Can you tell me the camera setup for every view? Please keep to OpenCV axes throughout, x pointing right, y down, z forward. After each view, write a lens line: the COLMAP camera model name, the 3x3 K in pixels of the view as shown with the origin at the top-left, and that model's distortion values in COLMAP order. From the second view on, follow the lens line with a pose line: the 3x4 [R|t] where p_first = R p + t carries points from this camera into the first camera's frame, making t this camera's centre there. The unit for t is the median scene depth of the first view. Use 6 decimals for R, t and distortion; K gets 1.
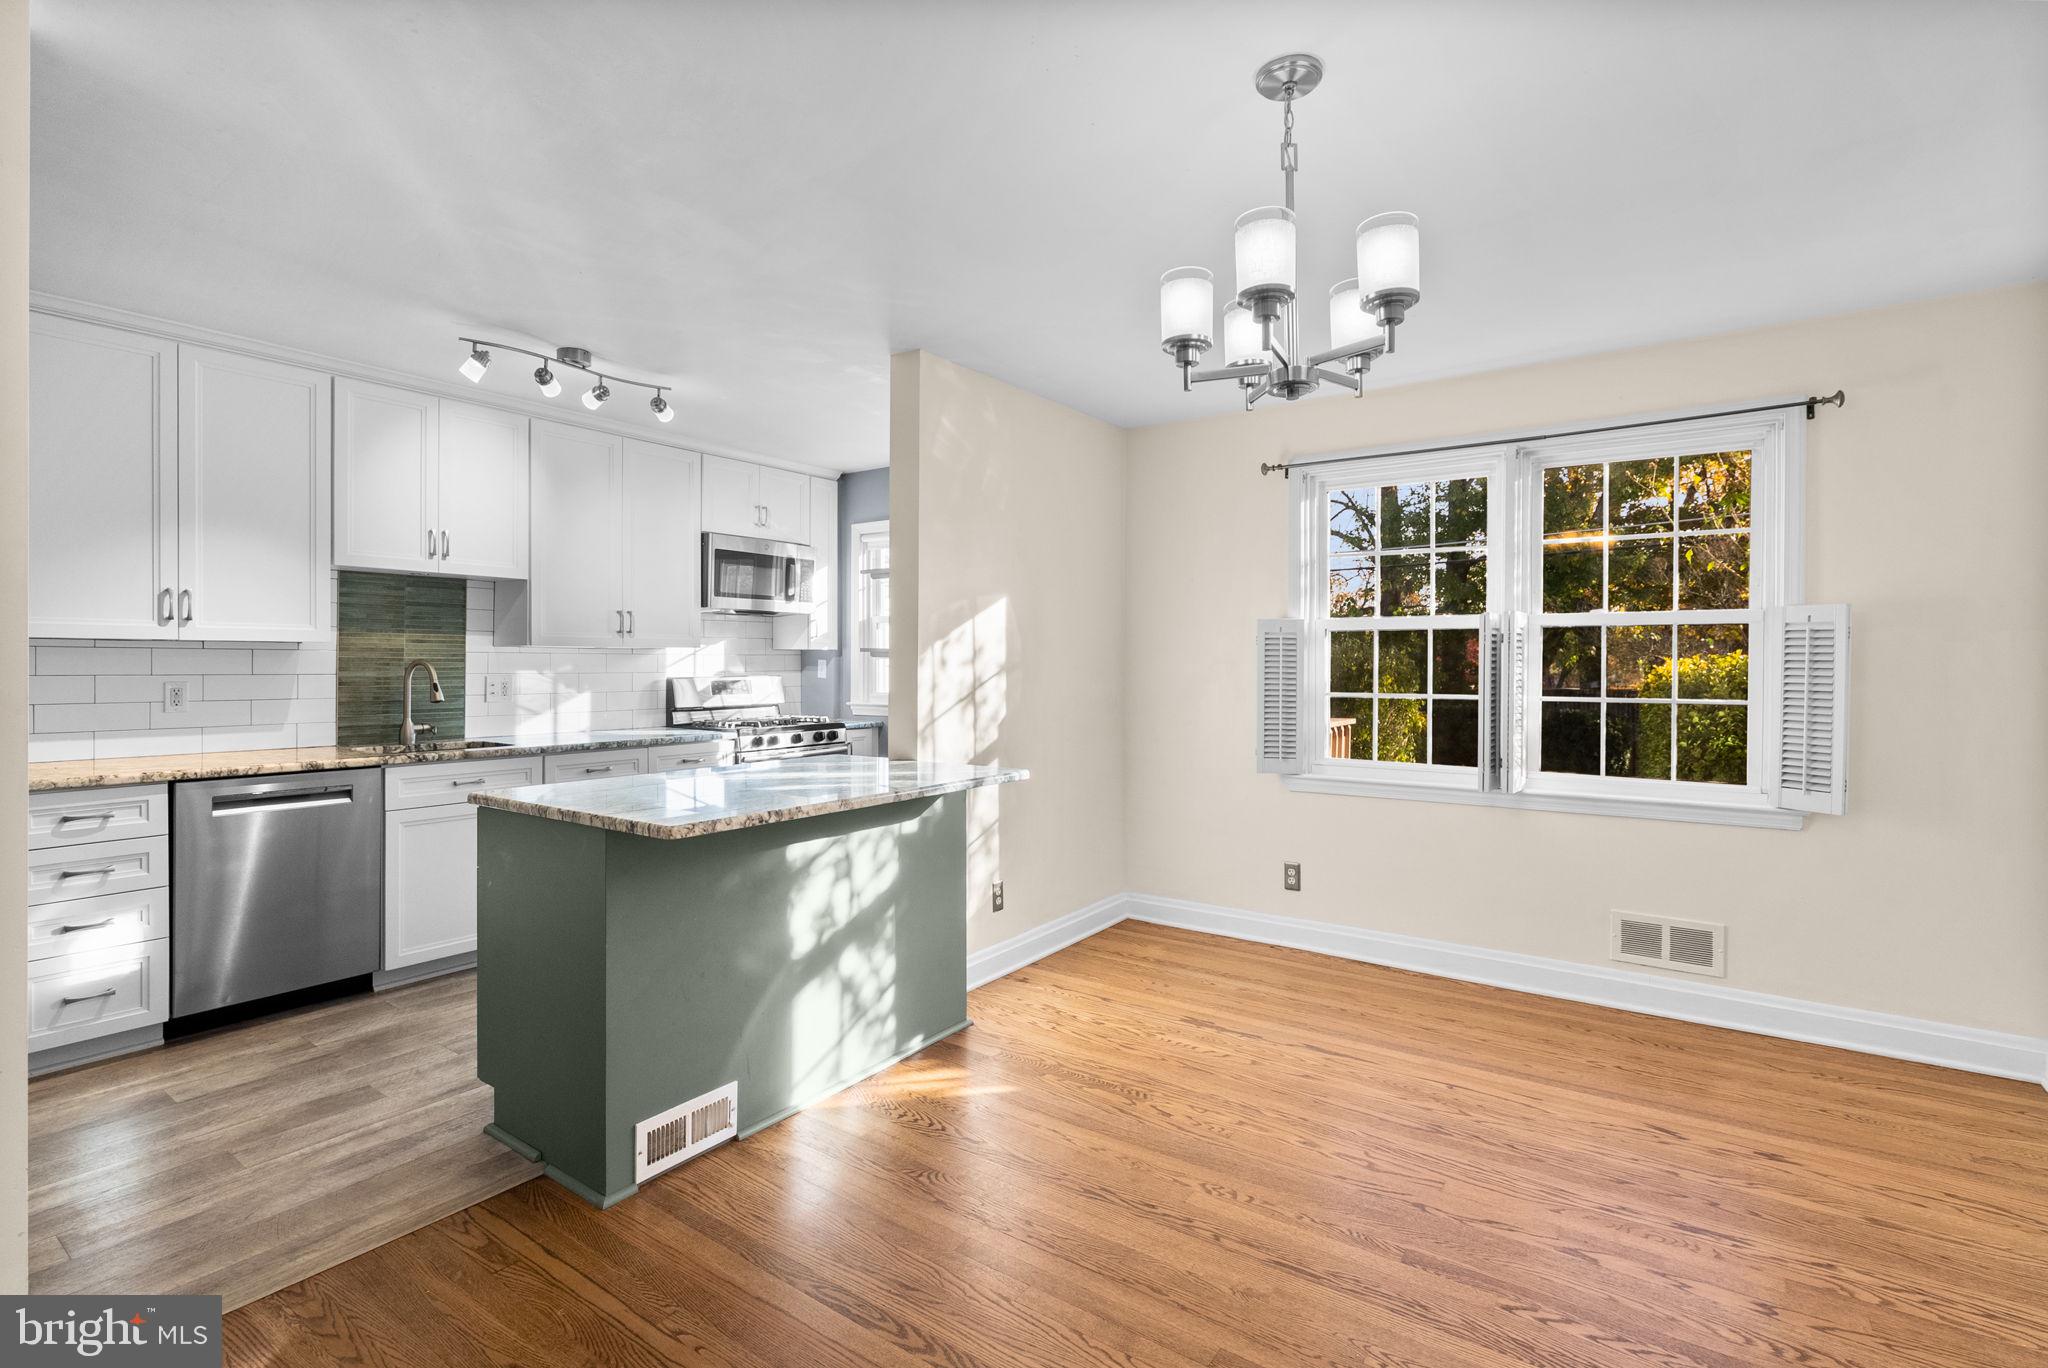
lens RADIAL K [[951.4, 0, 1022.1], [0, 951.4, 668.1], [0, 0, 1]] dist [-0.002383, 0.001708]
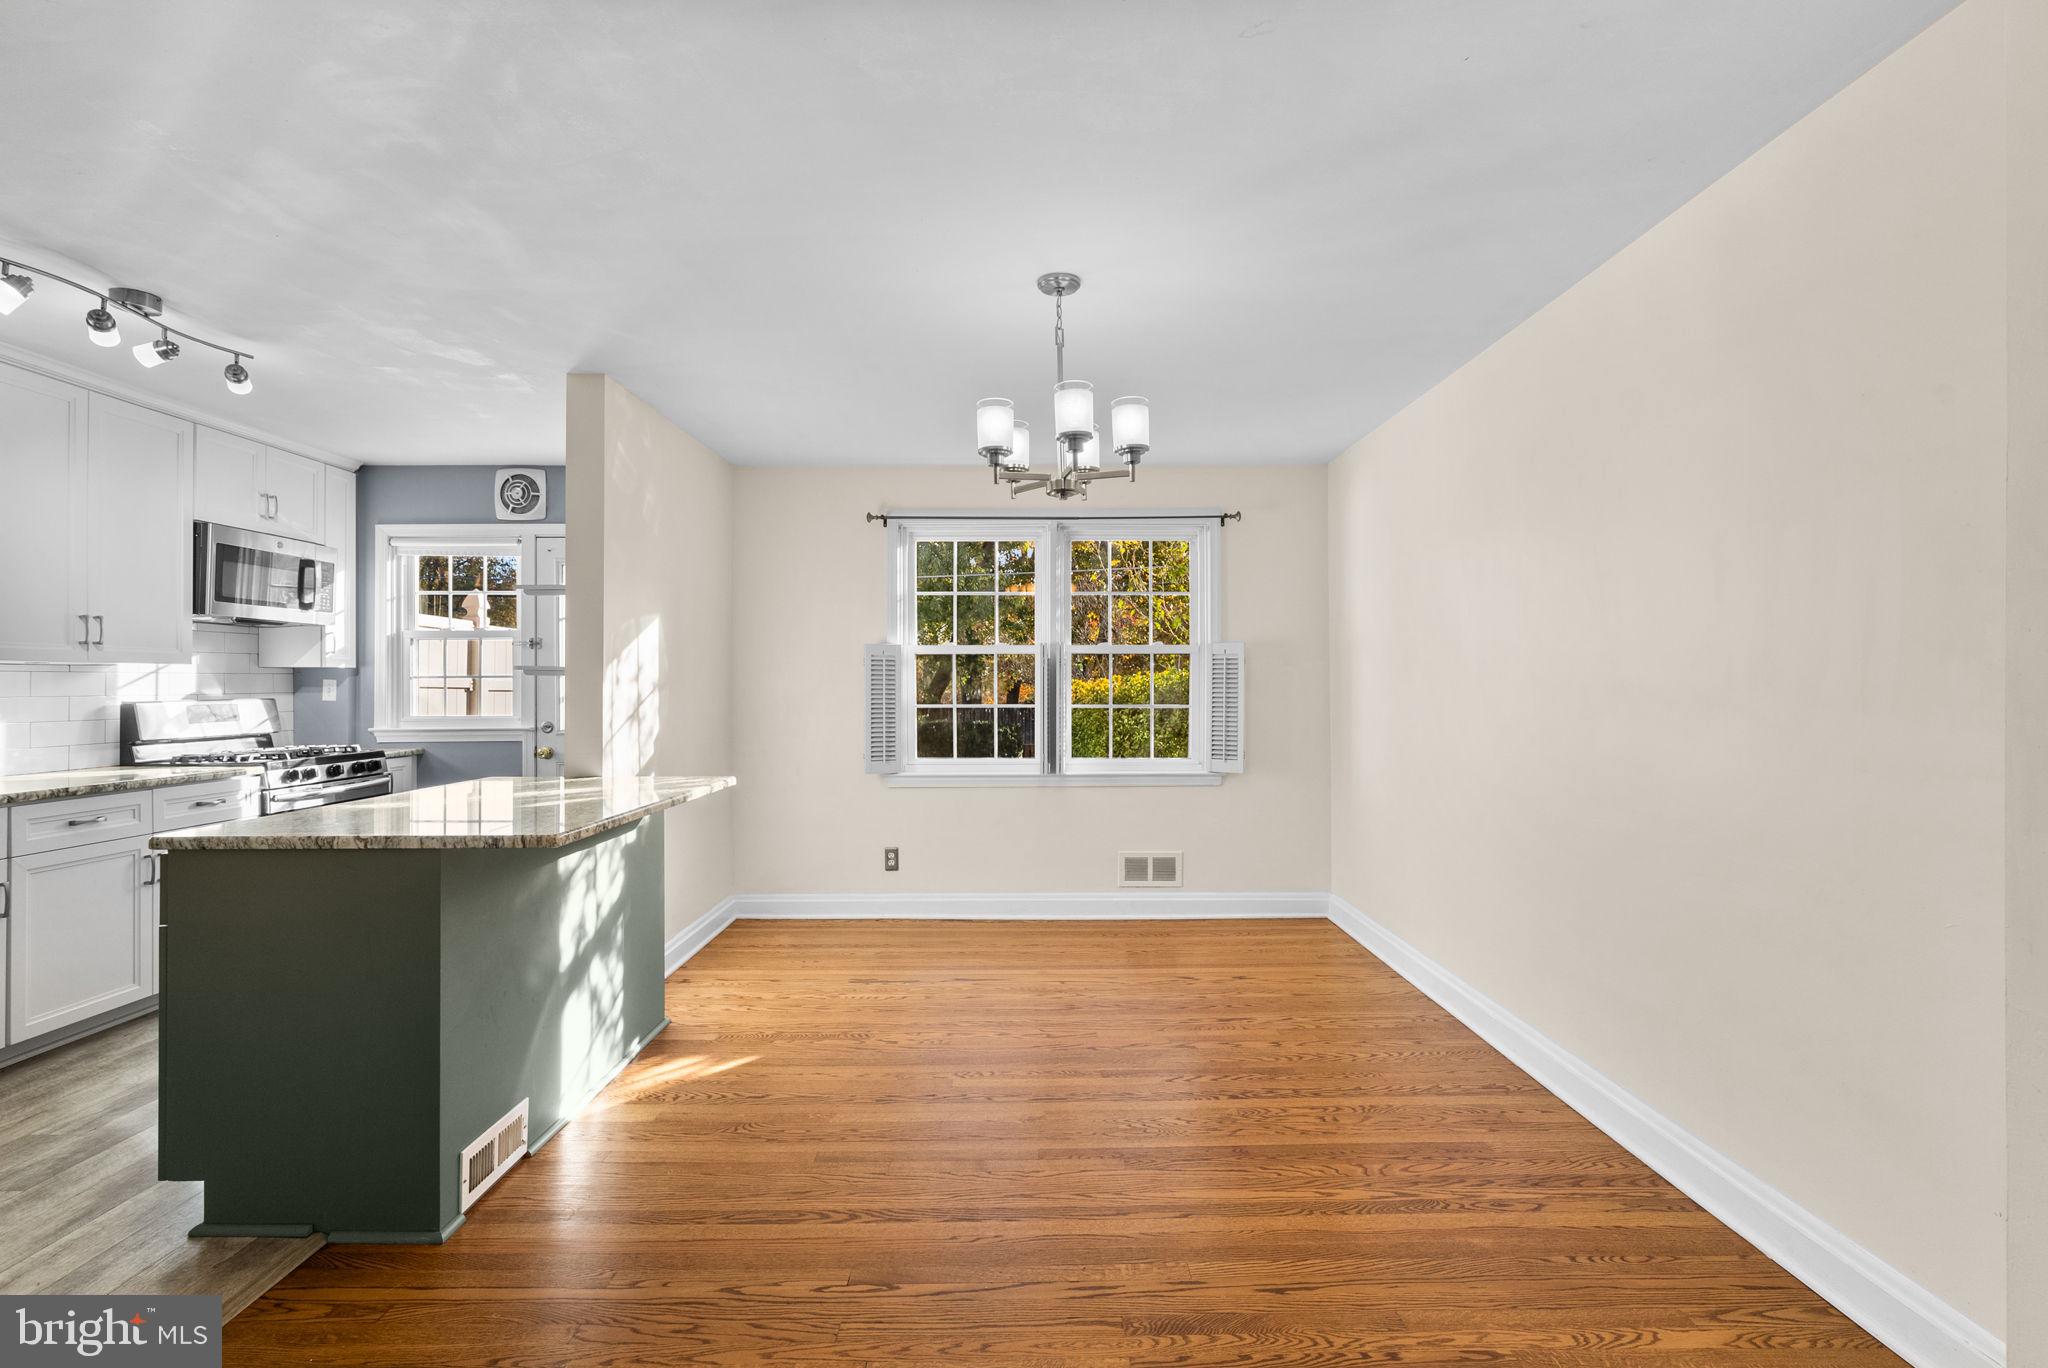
lens RADIAL K [[944.3, 0, 1035.0], [0, 944.3, 679.2], [0, 0, 1]] dist [-0.000575, 0.000818]
pose [[0.810959, -0.001323, 0.585102, -0.306268], [0.007670, 0.999936, -0.008369, 0.004508], [-0.585053, 0.011275, 0.810917, -0.083957]]
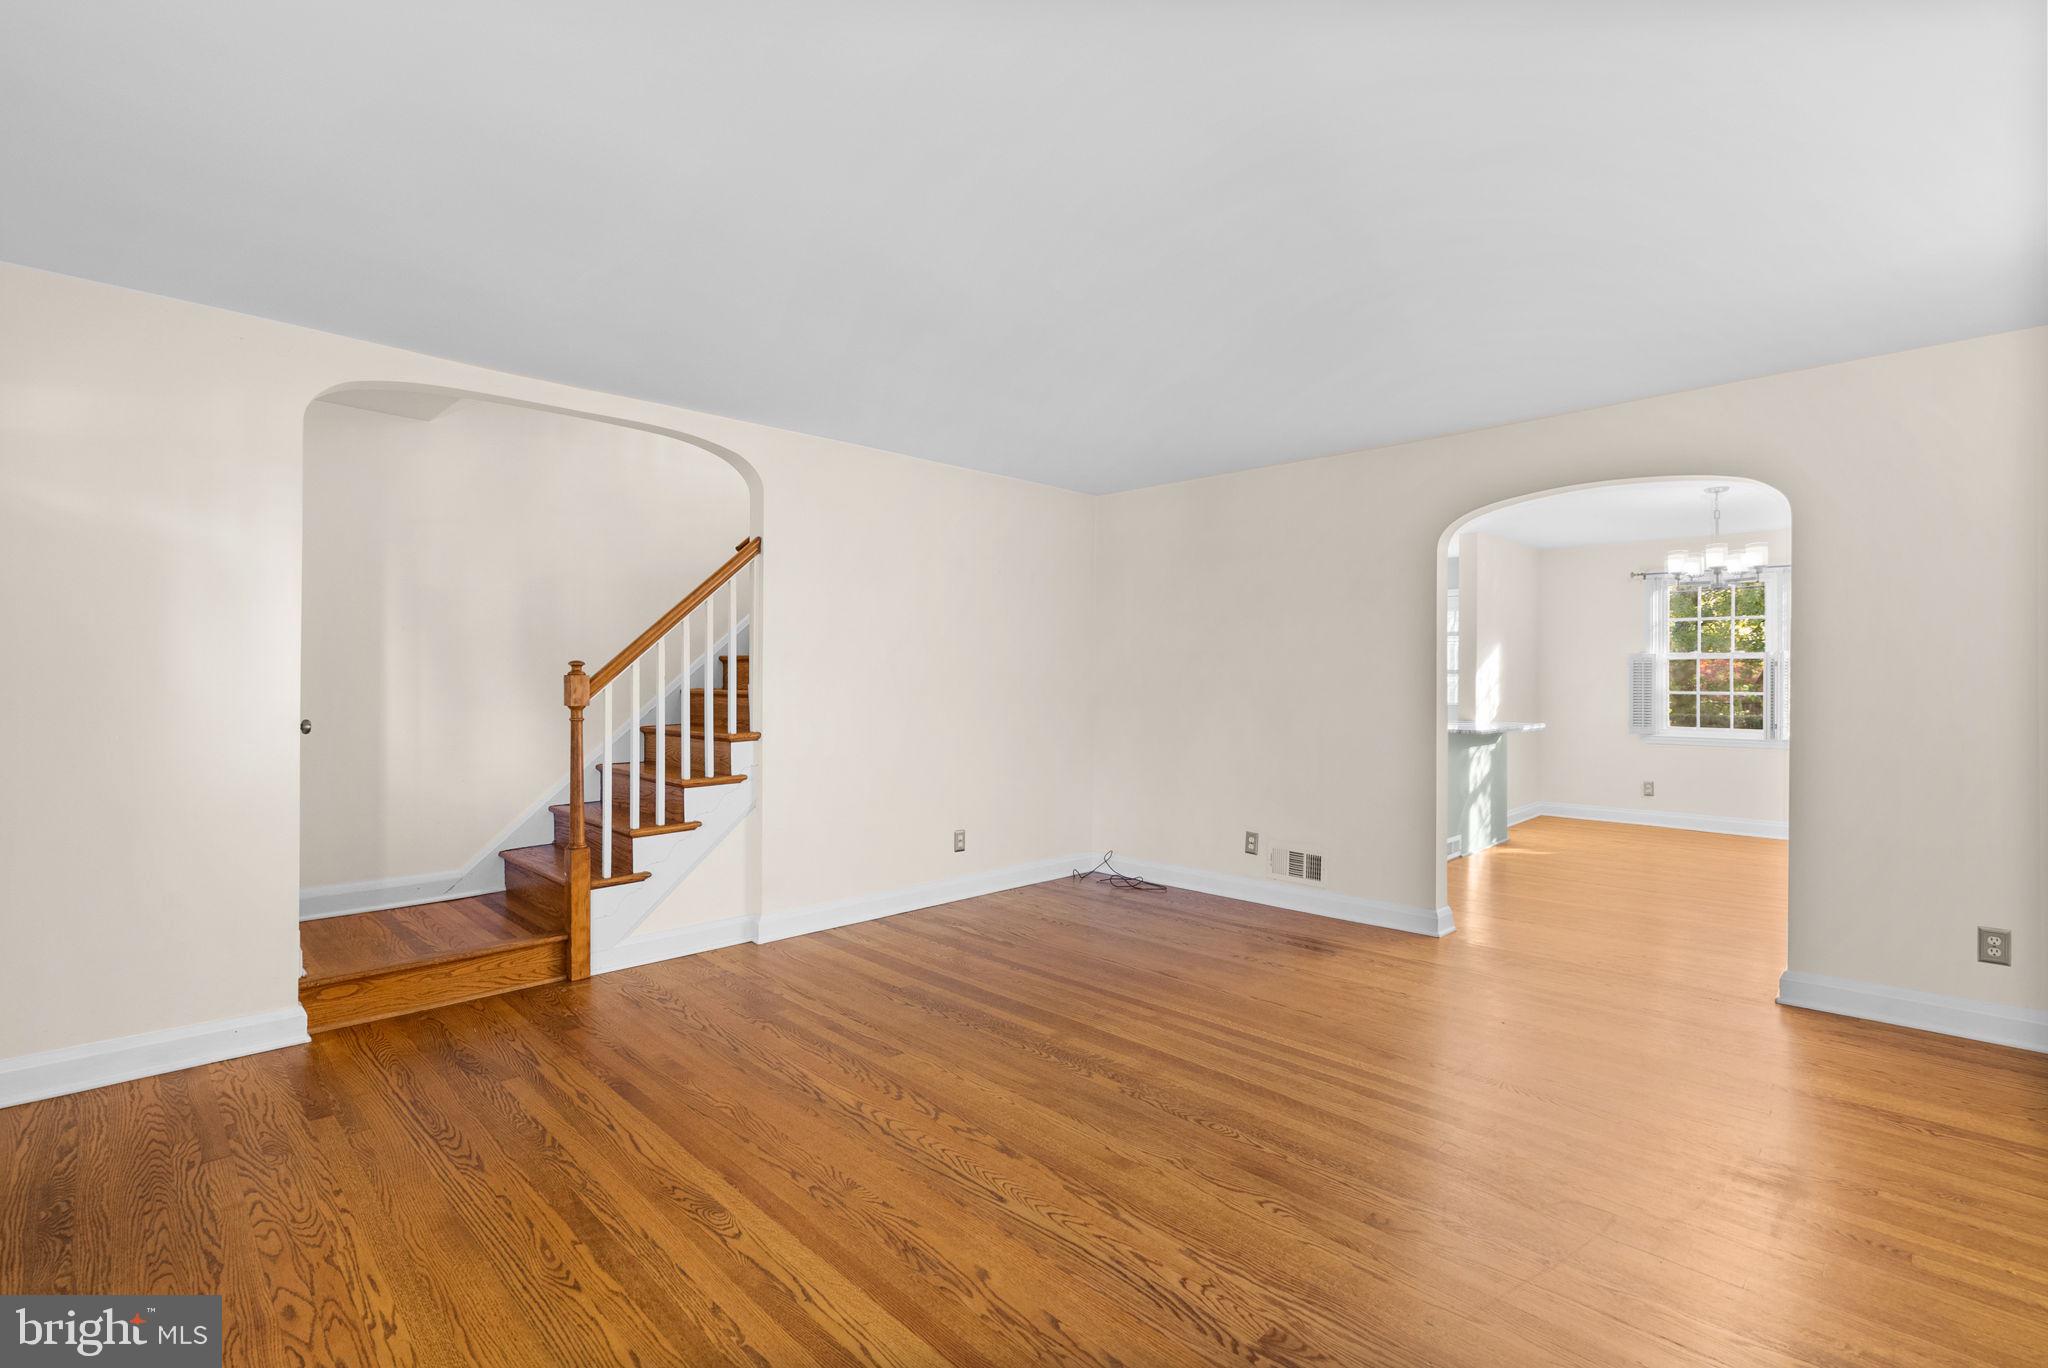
lens RADIAL K [[918.7, 0, 1024.0], [0, 918.7, 684.0], [0, 0, 1]] dist [-0.001246, 0.000331]
pose [[0.983803, -0.001930, -0.179242, -0.710165], [0.001767, 0.999998, -0.001066, 0.010561], [0.179244, 0.000732, 0.983804, -1.190519]]
